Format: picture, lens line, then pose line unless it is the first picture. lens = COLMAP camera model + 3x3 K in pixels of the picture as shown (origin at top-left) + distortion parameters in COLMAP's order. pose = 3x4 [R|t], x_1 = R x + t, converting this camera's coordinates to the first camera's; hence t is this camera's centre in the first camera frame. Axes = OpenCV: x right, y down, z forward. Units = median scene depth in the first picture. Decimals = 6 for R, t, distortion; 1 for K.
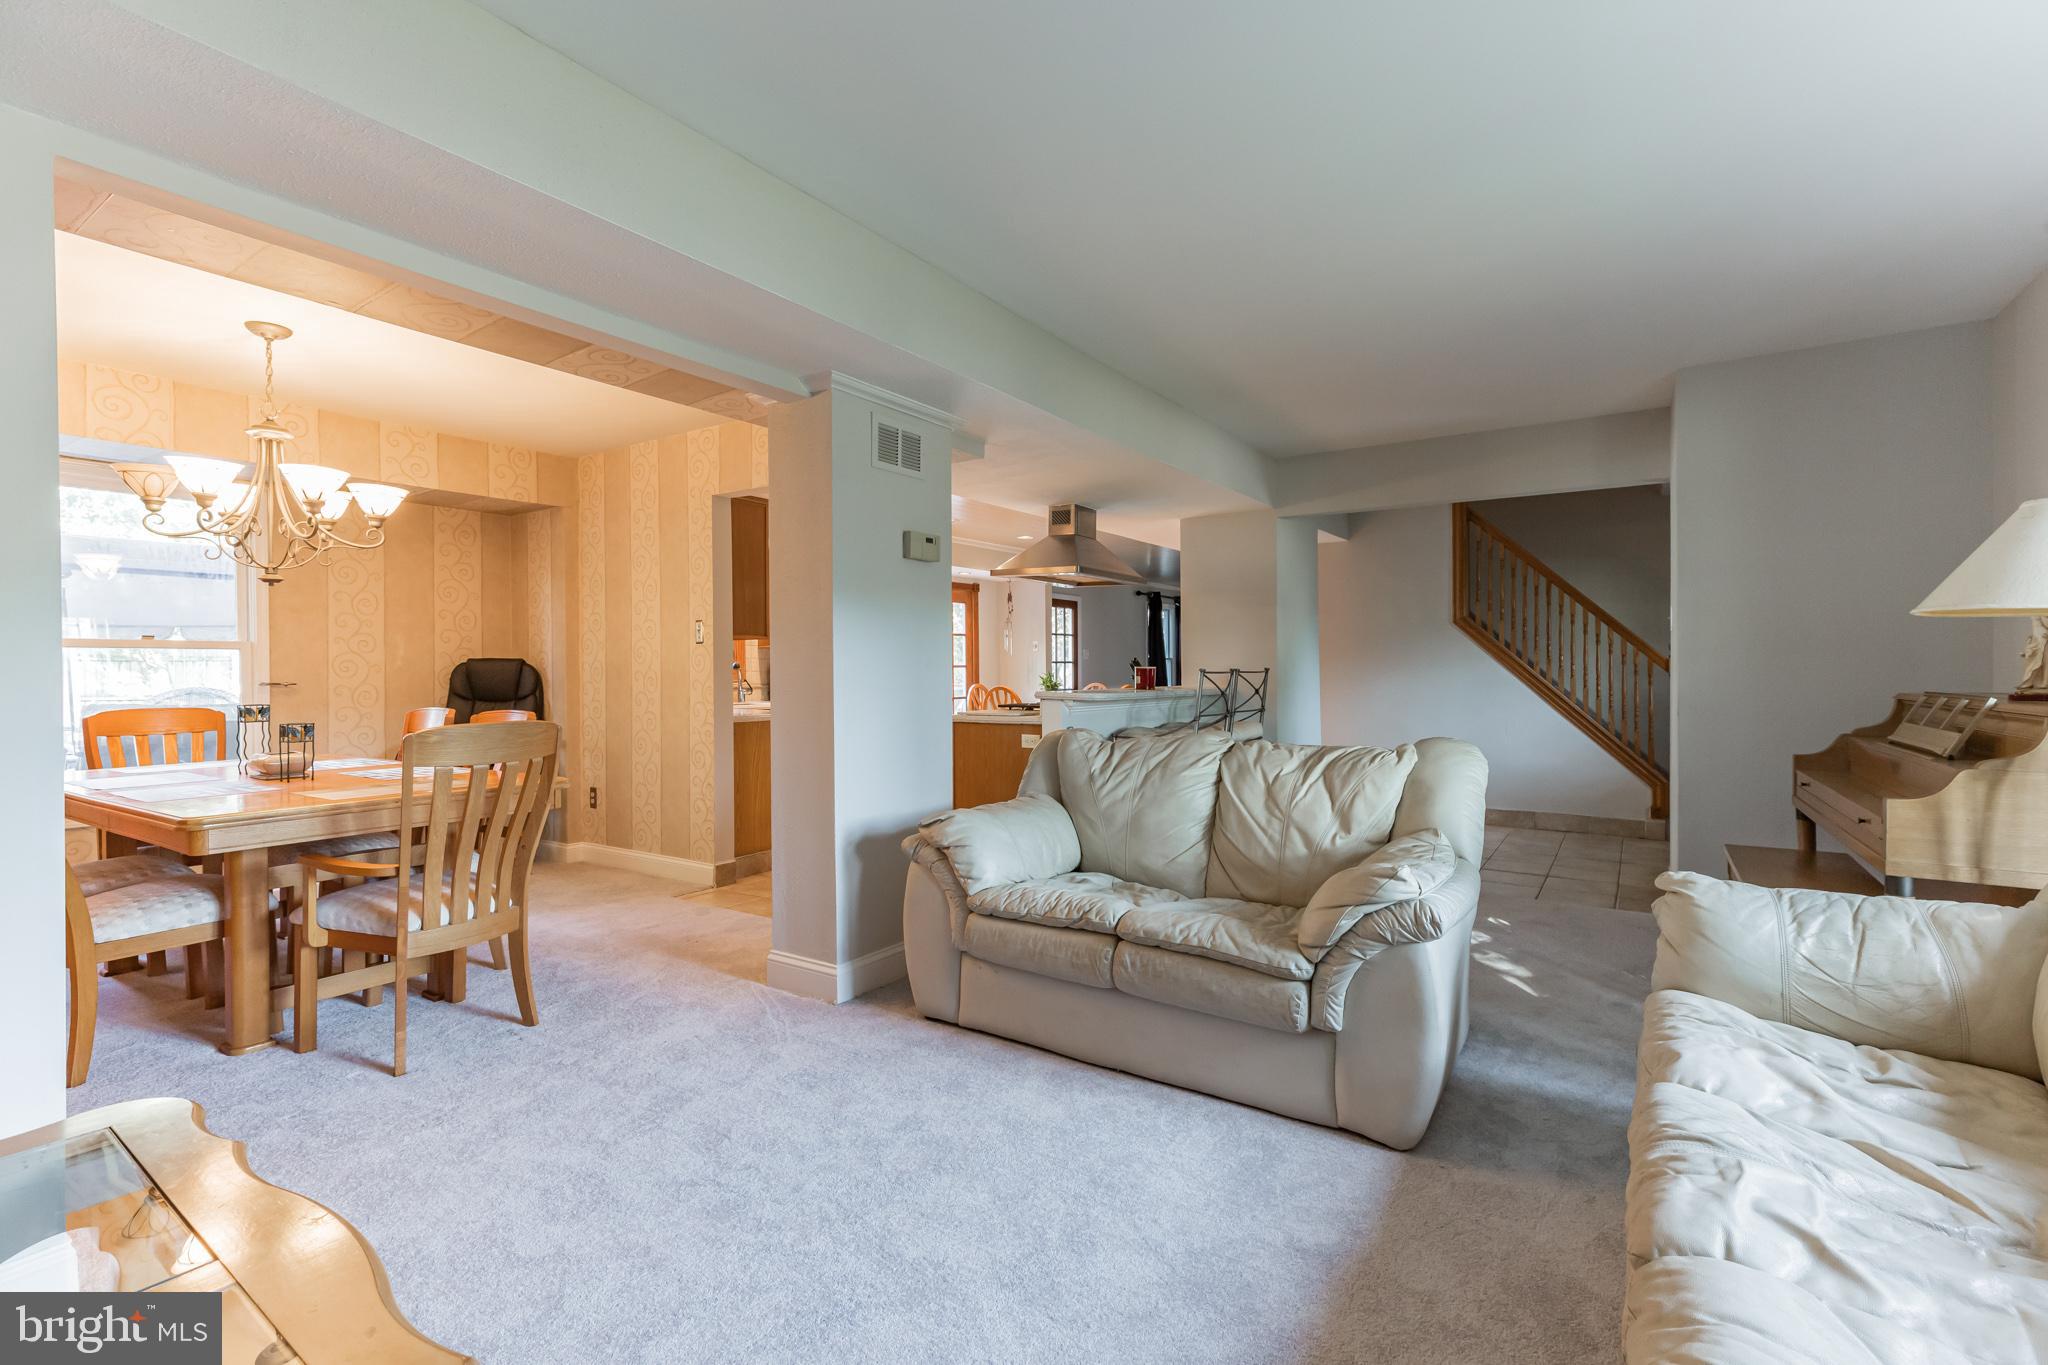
lens RADIAL K [[921.8, 0, 1022.6], [0, 921.8, 671.0], [0, 0, 1]] dist [-0.000005, -0.000037]
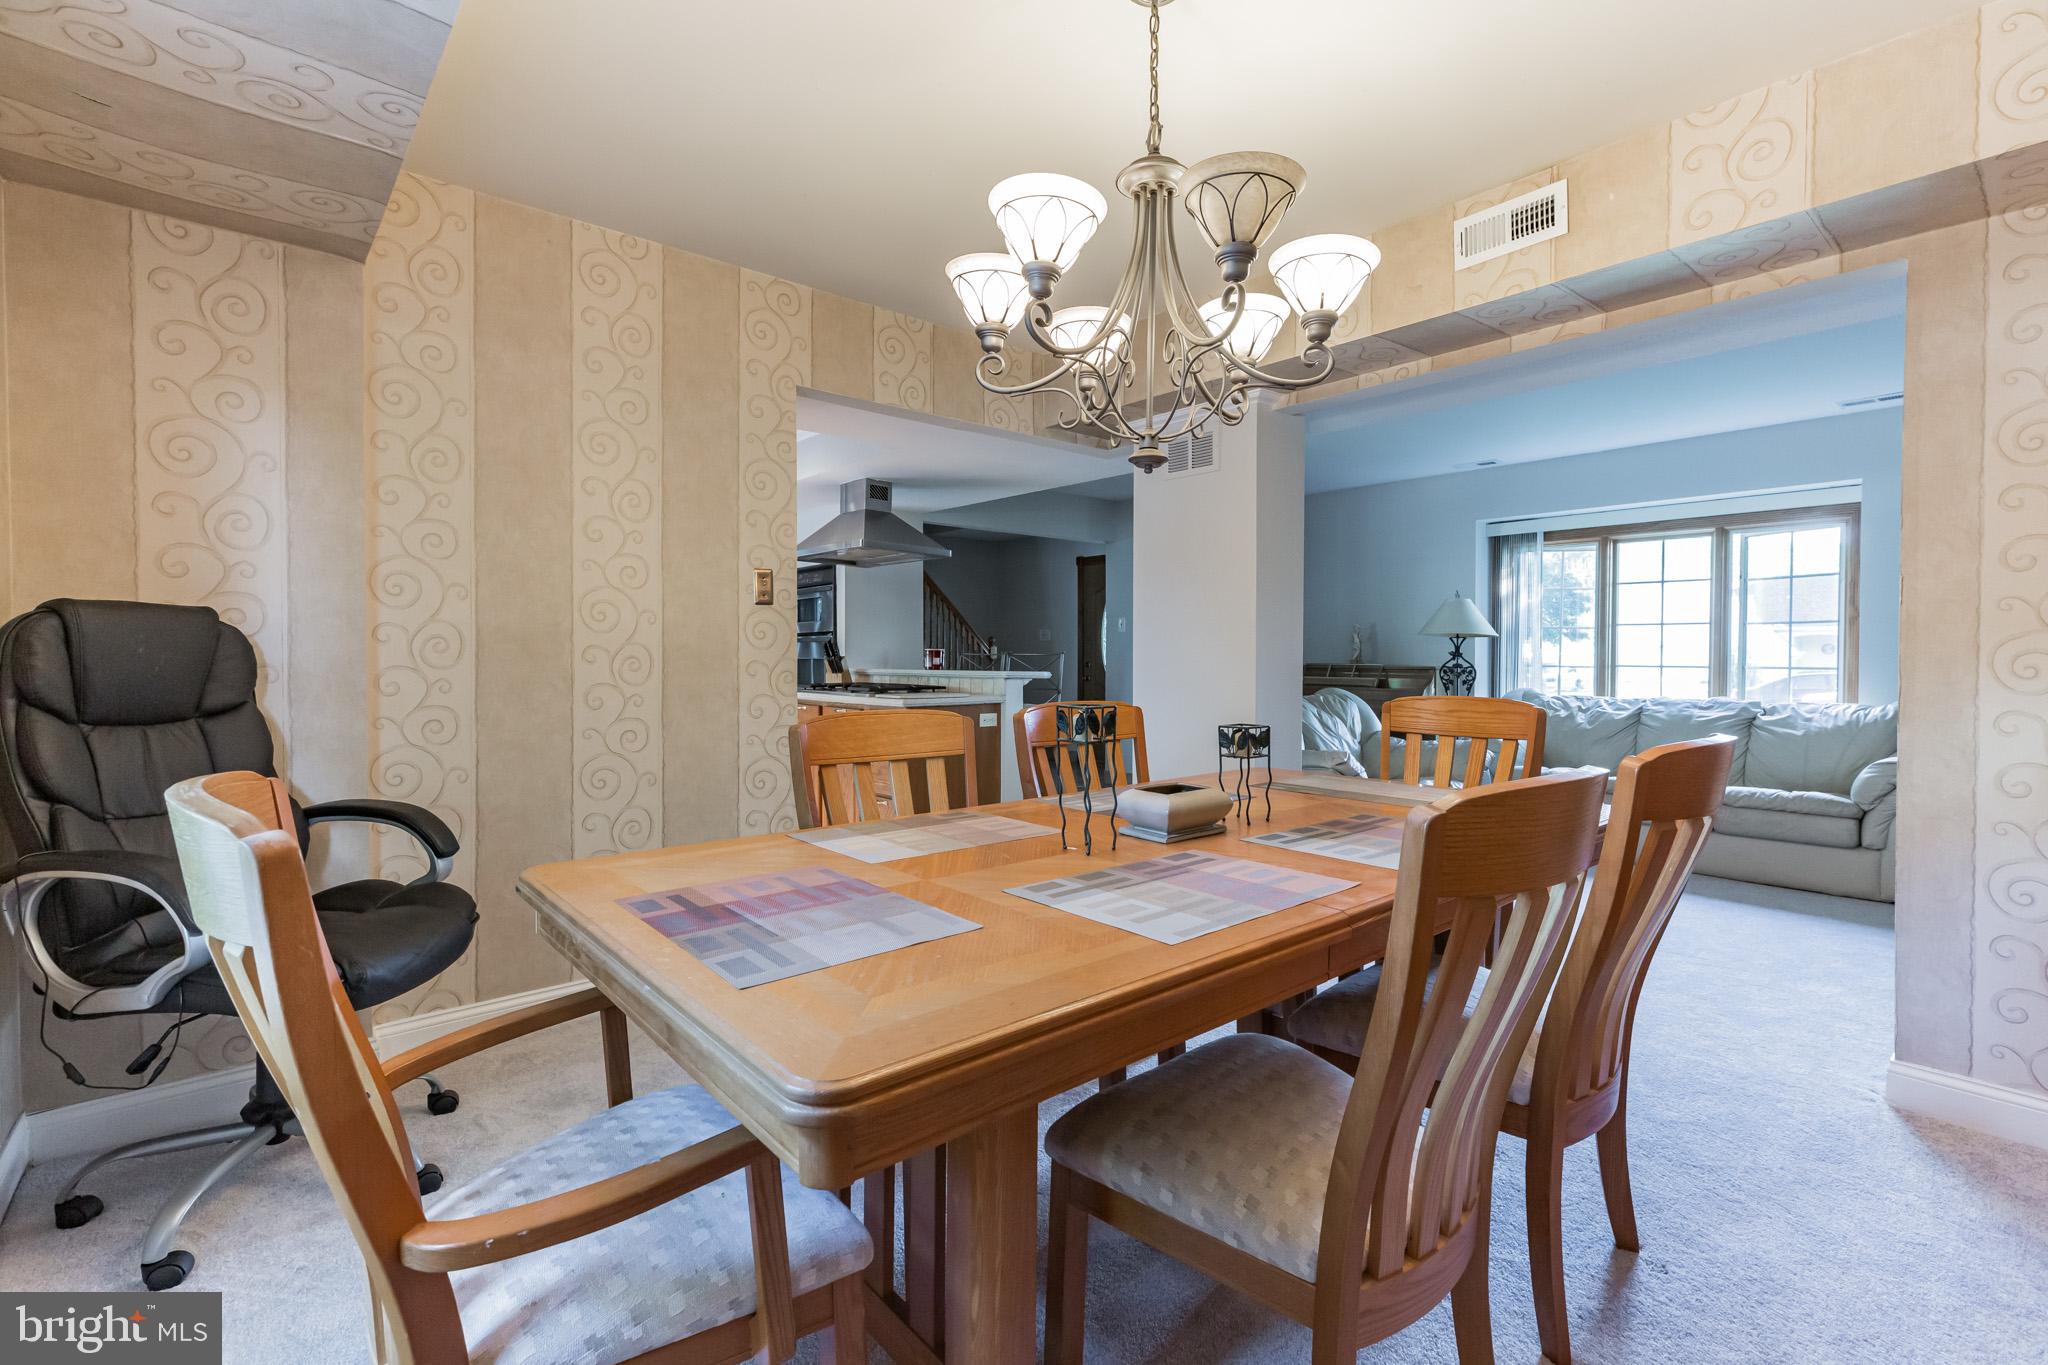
lens RADIAL K [[921.8, 0, 1022.6], [0, 921.8, 671.0], [0, 0, 1]] dist [-0.000005, -0.000037]
pose [[0.274922, -0.008653, 0.961427, -0.859362], [-0.001493, 0.999954, 0.009427, 0.009908], [-0.961465, -0.004027, 0.274897, 0.603635]]
